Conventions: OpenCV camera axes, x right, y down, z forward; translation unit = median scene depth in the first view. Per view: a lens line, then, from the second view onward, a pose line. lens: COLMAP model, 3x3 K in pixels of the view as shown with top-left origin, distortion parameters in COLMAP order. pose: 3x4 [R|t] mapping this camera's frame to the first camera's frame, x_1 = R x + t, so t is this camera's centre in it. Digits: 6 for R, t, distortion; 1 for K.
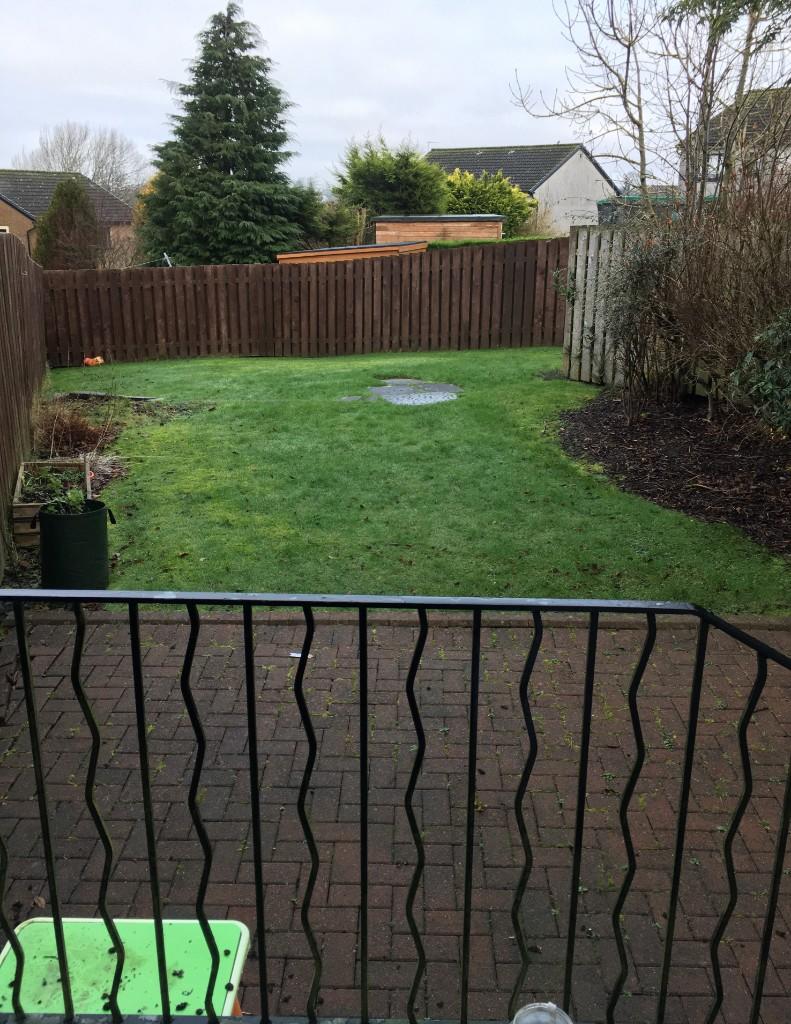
lens RADIAL K [[943.9, 0, 390.4], [0, 943.9, 510.5], [0, 0, 1]] dist [0.045452, -0.068767]
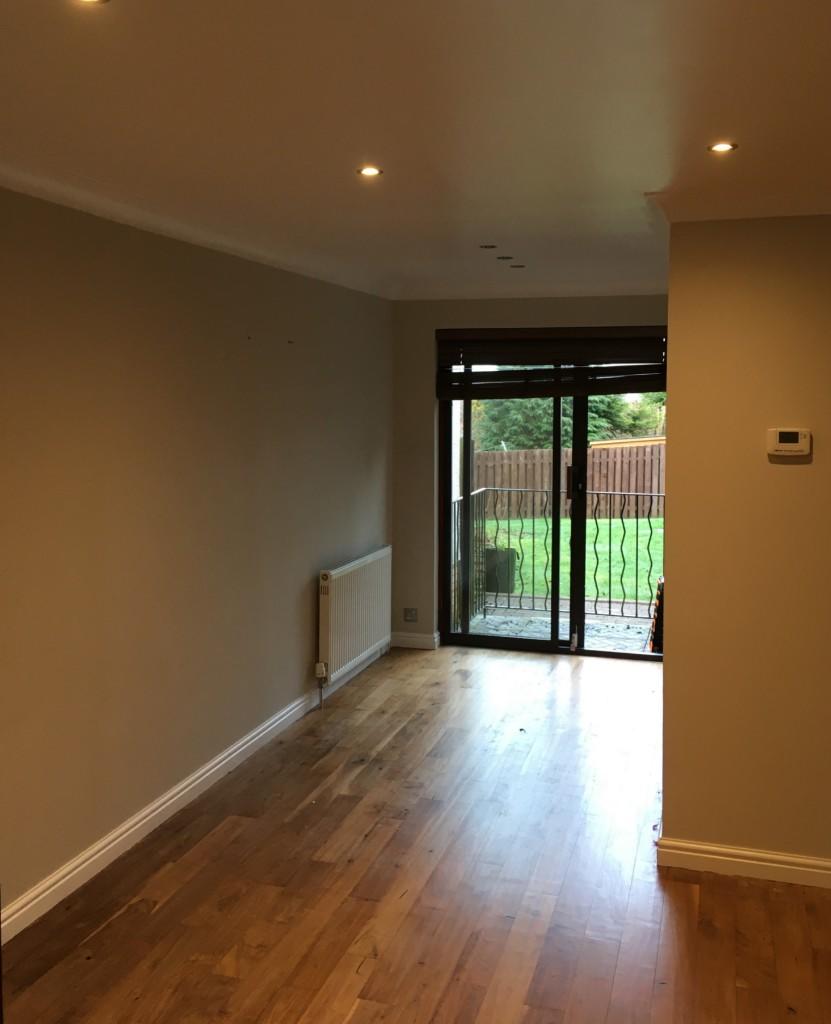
lens RADIAL K [[945.1, 0, 419.0], [0, 945.1, 508.7], [0, 0, 1]] dist [0.050673, 0.007782]
pose [[0.960455, 0.020096, -0.277709, 0.012067], [-0.075003, 0.979197, -0.188539, 0.061379], [0.268143, 0.201913, 0.941982, -0.198498]]
